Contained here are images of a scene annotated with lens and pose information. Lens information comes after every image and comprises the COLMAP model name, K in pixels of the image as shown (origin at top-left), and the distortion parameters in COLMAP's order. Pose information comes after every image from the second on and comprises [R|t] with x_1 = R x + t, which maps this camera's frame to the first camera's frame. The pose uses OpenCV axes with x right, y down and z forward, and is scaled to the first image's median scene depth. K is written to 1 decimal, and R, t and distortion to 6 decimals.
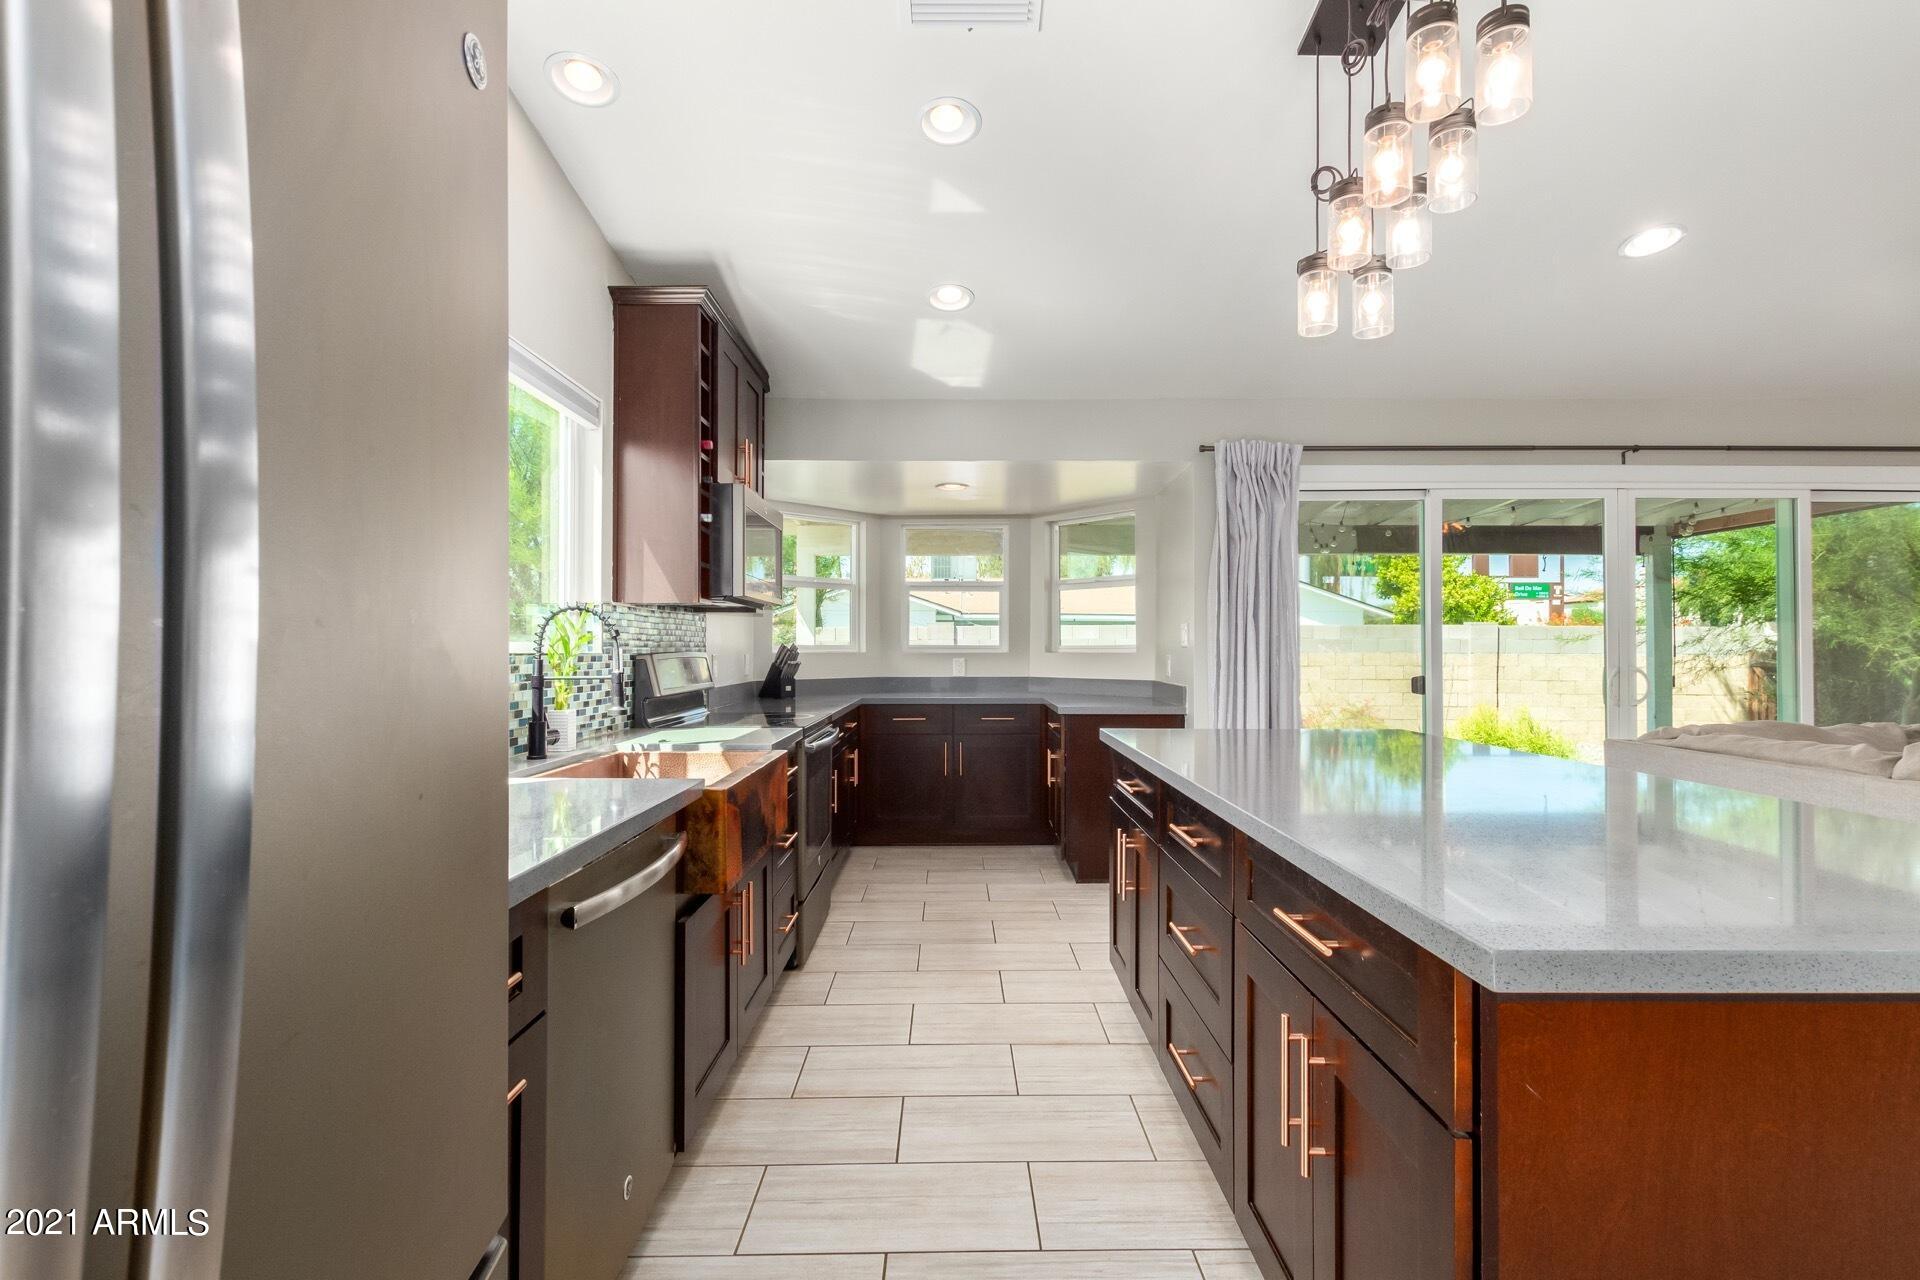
lens RADIAL K [[881.3, 0, 956.7], [0, 881.3, 651.3], [0, 0, 1]] dist [0.008710, -0.002207]
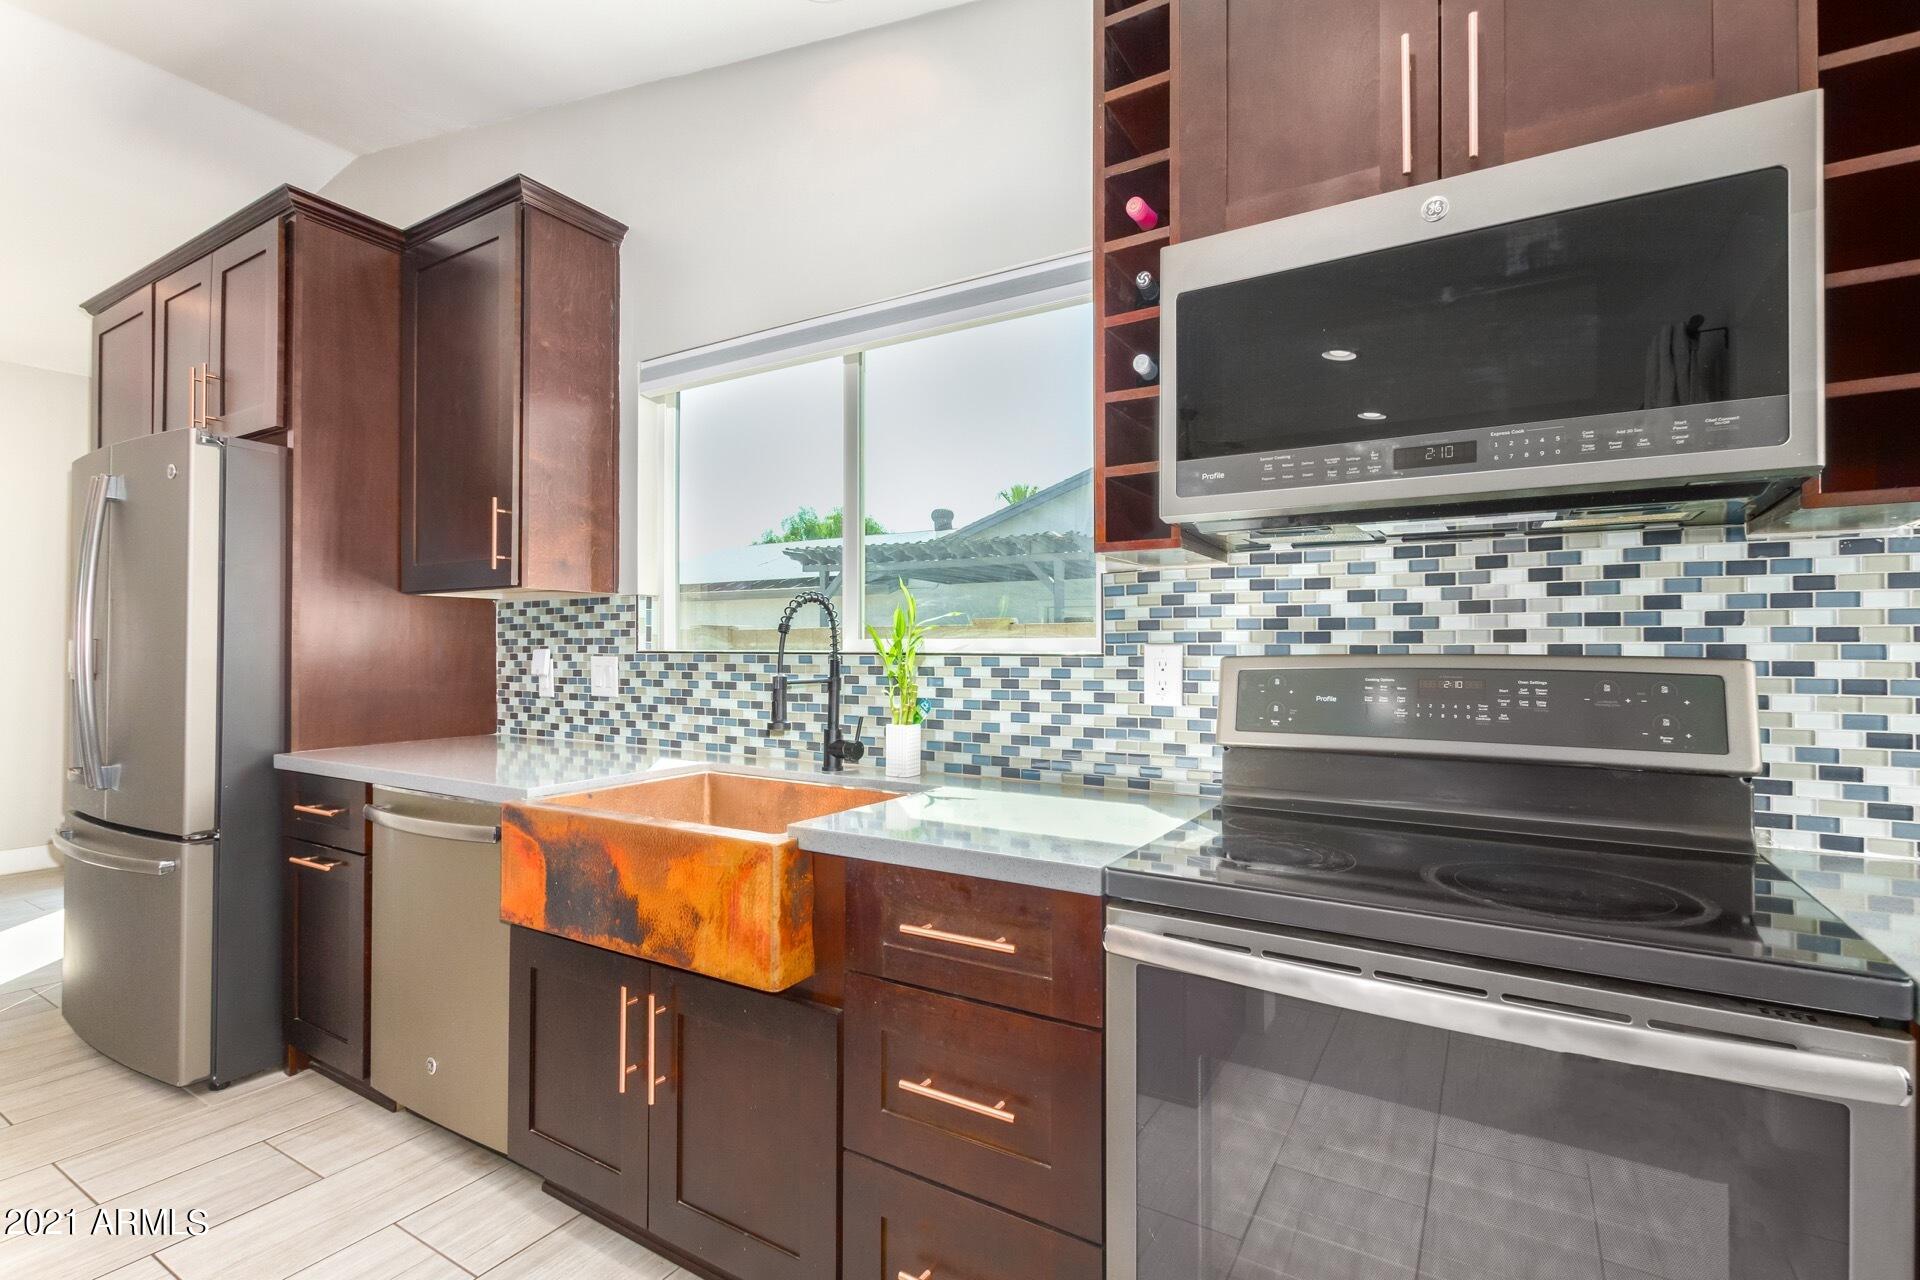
lens RADIAL K [[881.3, 0, 959.8], [0, 881.3, 644.9], [0, 0, 1]] dist [0.008710, -0.002207]
pose [[-0.520206, -0.004806, -0.854027, 0.121603], [-0.003759, 0.999987, -0.003338, -0.001134], [0.854032, 0.001474, -0.520218, 0.879637]]
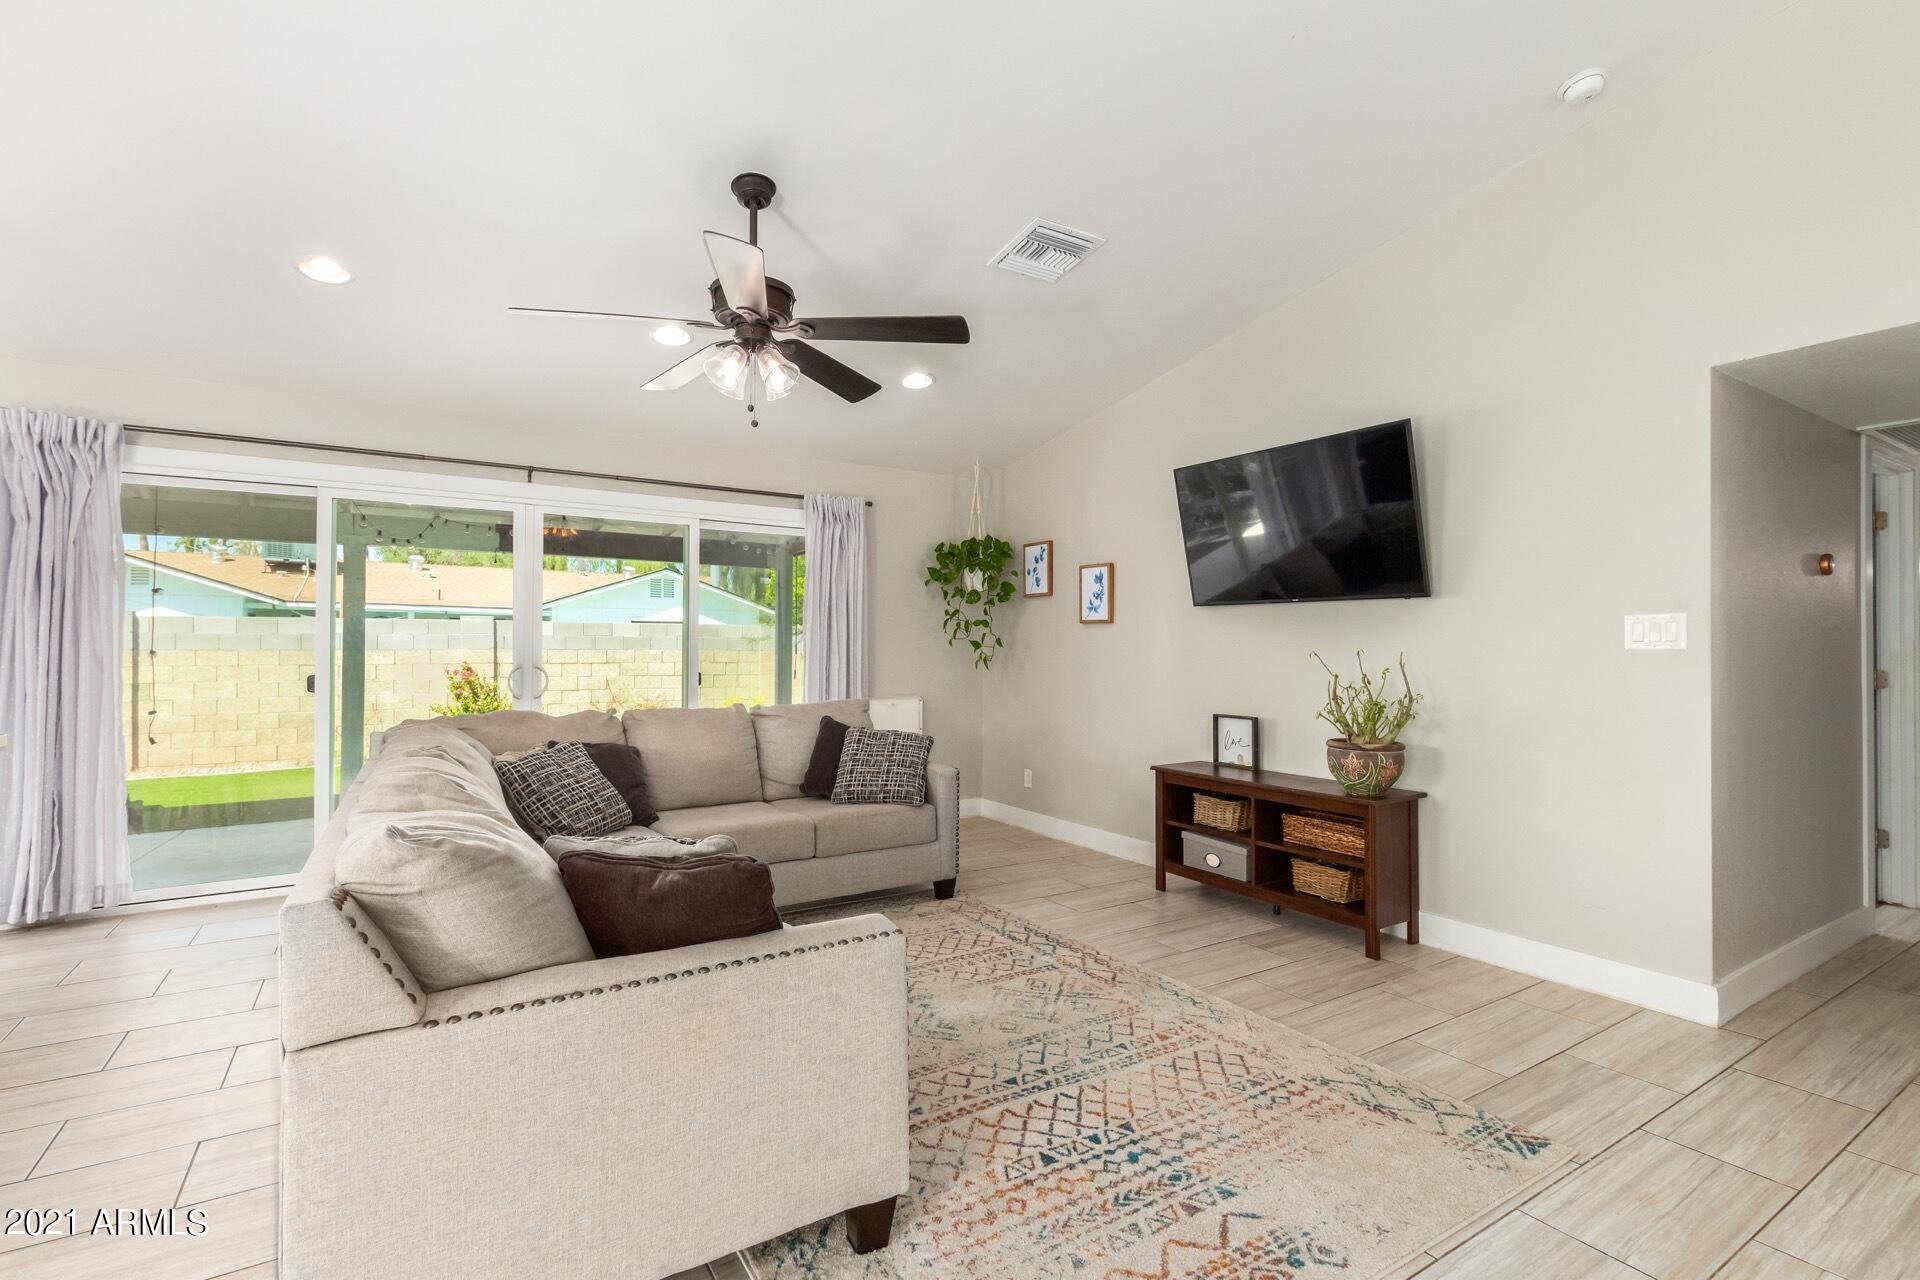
lens RADIAL K [[881.3, 0, 962.8], [0, 881.3, 639.7], [0, 0, 1]] dist [0.008710, -0.002207]
pose [[0.845959, 0.008415, 0.533181, 0.628681], [-0.003648, 0.999943, -0.009993, -0.002900], [-0.533235, 0.006508, 0.845942, -0.239276]]
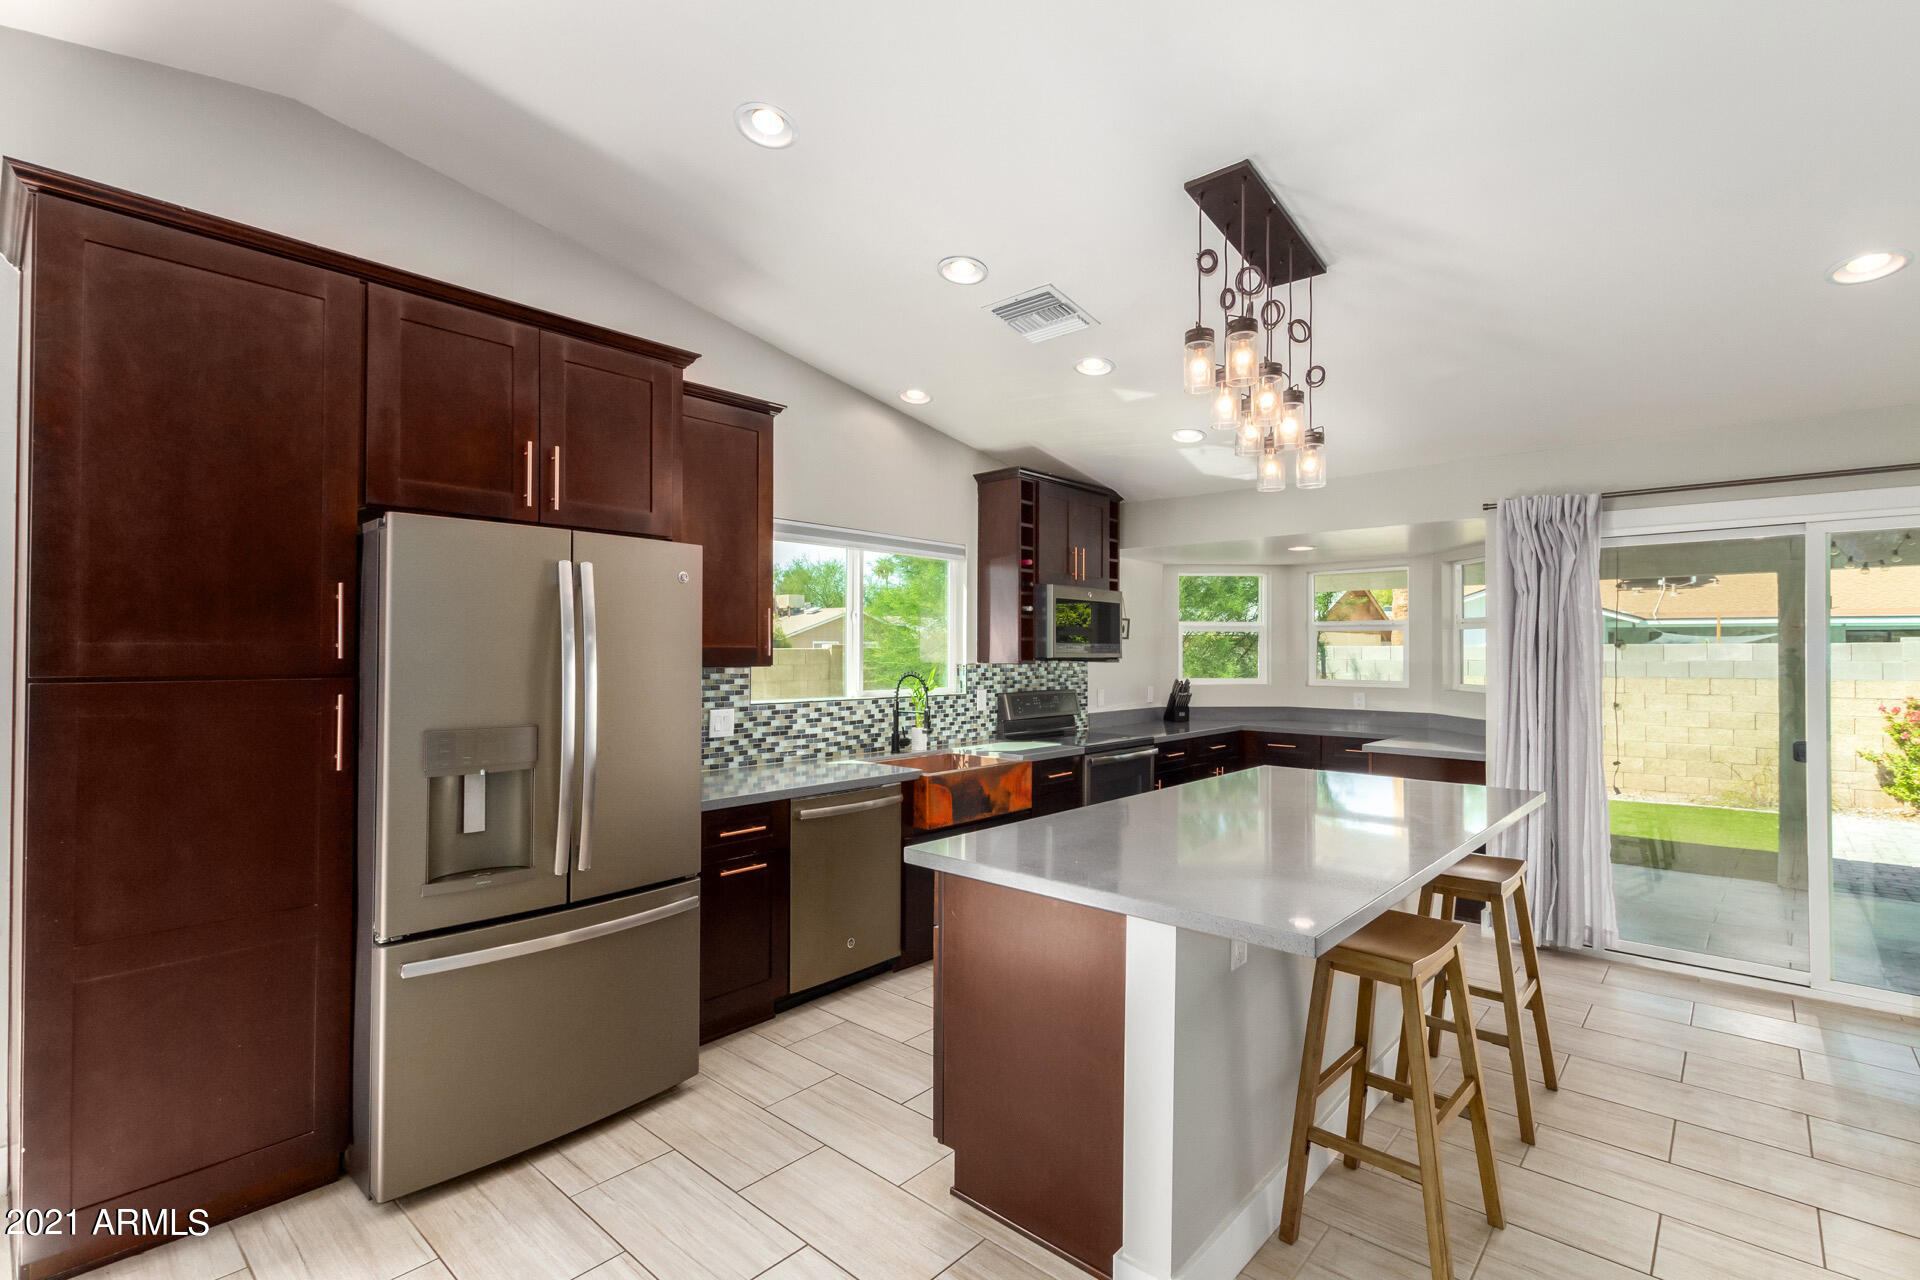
lens RADIAL K [[881.3, 0, 952.9], [0, 881.3, 642.0], [0, 0, 1]] dist [0.008710, -0.002207]
pose [[0.740390, -0.004575, -0.672162, 0.506569], [-0.004769, 0.999916, -0.012059, -0.054174], [0.672160, 0.012134, 0.740306, -0.188554]]
